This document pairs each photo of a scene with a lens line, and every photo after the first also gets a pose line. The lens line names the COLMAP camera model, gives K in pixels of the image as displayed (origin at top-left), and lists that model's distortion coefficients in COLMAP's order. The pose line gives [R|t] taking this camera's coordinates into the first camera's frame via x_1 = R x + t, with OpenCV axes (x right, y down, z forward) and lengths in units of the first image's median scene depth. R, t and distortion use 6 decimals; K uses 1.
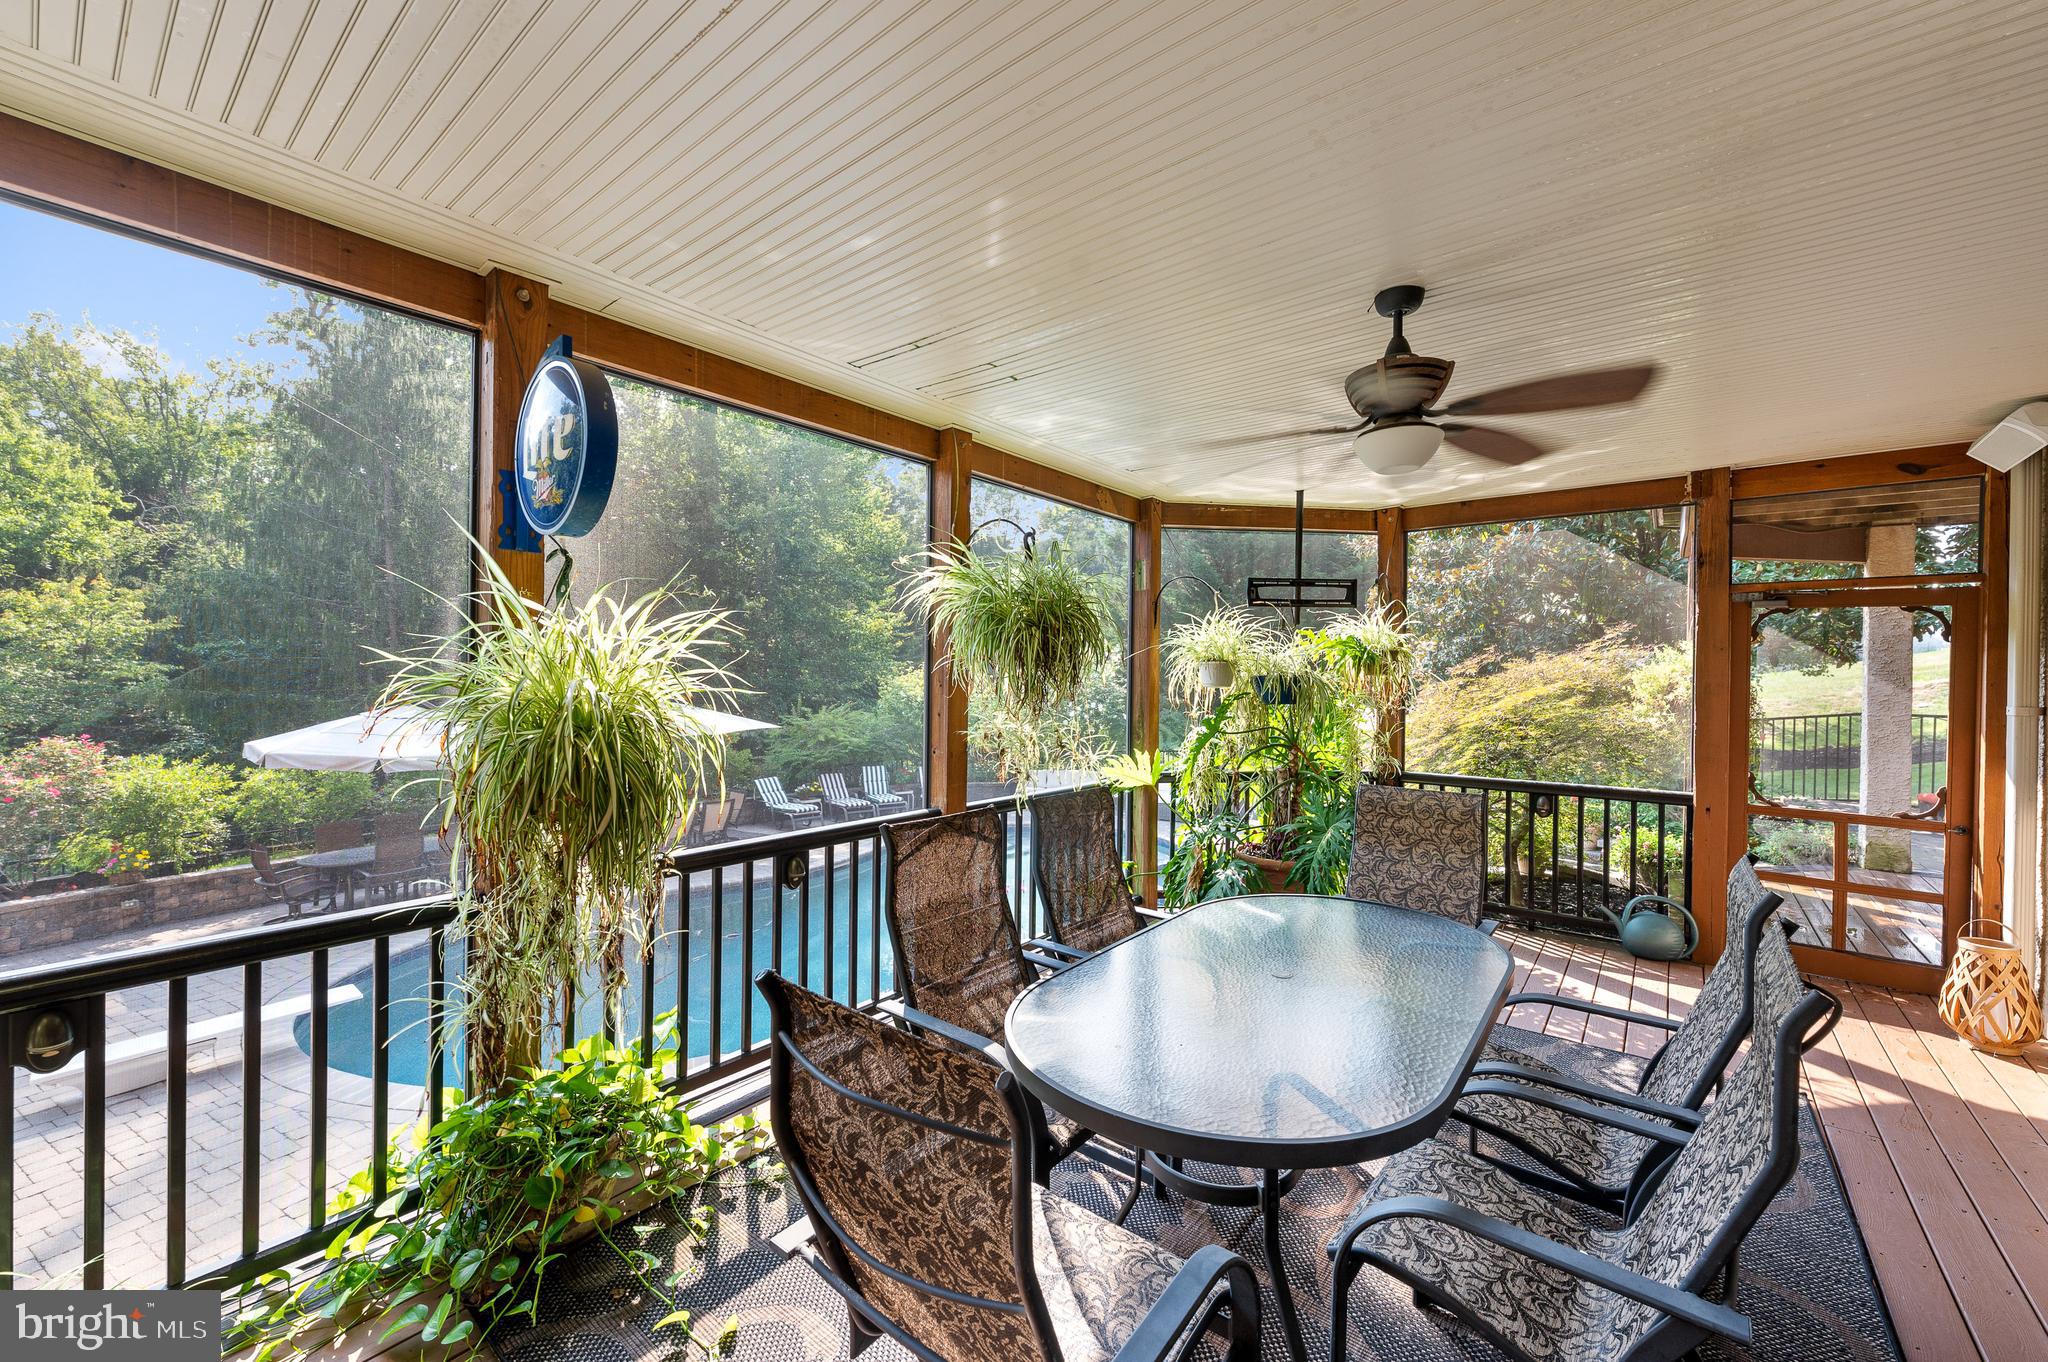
lens RADIAL K [[821.6, 0, 1024.0], [0, 821.6, 681.0], [0, 0, 1]] dist [-0.000196, -0.000021]
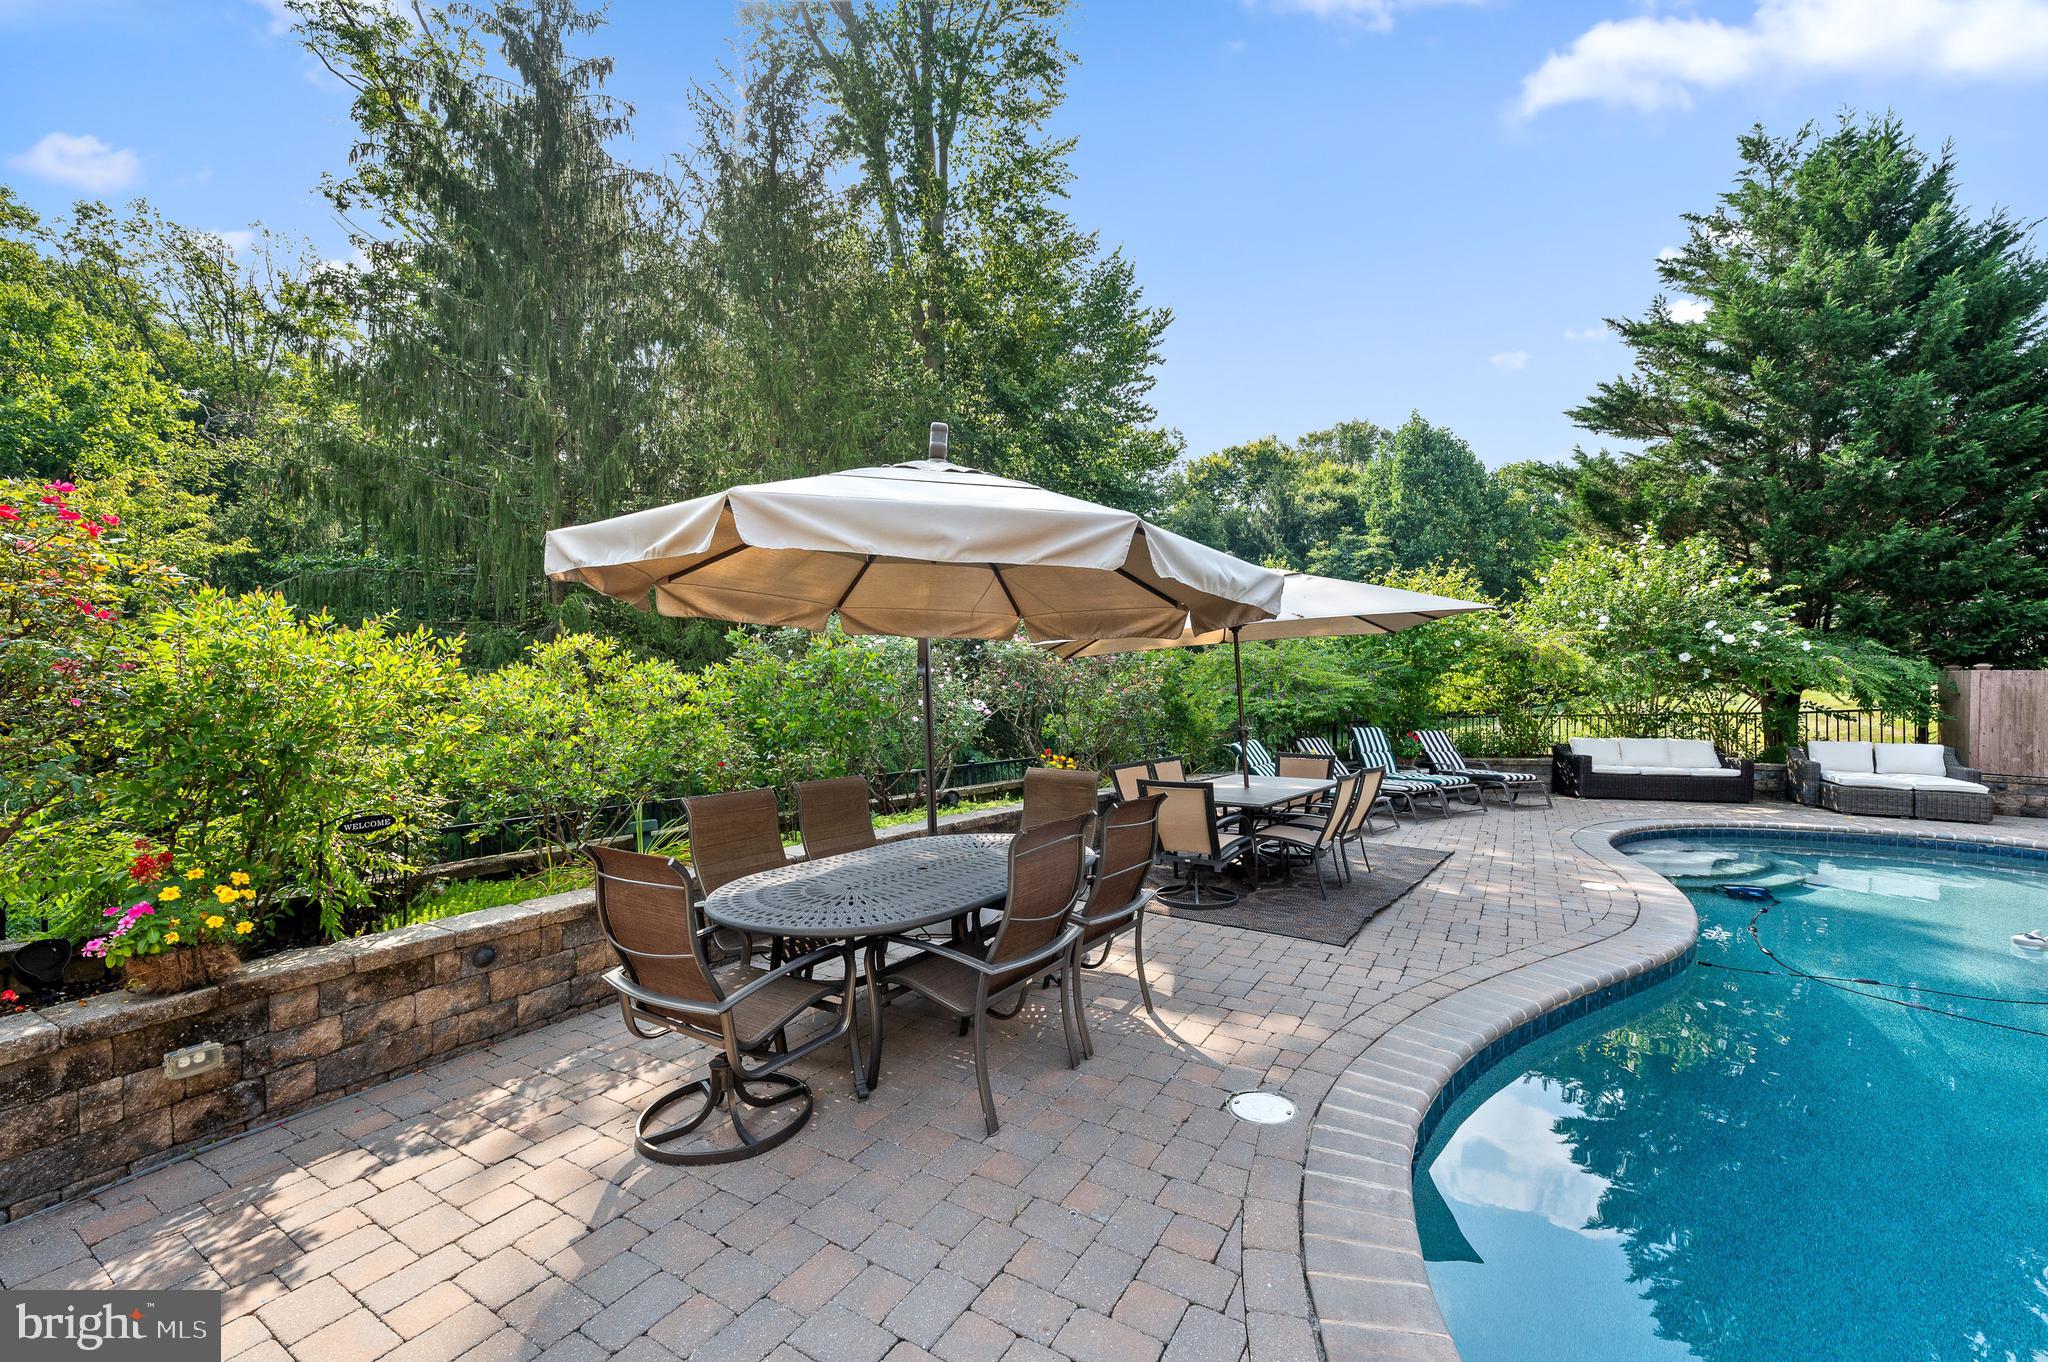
lens RADIAL K [[816.1, 0, 1022.1], [0, 816.1, 689.7], [0, 0, 1]] dist [-0.001515, -0.000246]
pose [[0.999469, 0.005931, -0.032026, -0.763801], [-0.005770, 0.999970, 0.005126, 0.133705], [0.032056, -0.004938, 0.999474, 0.700734]]
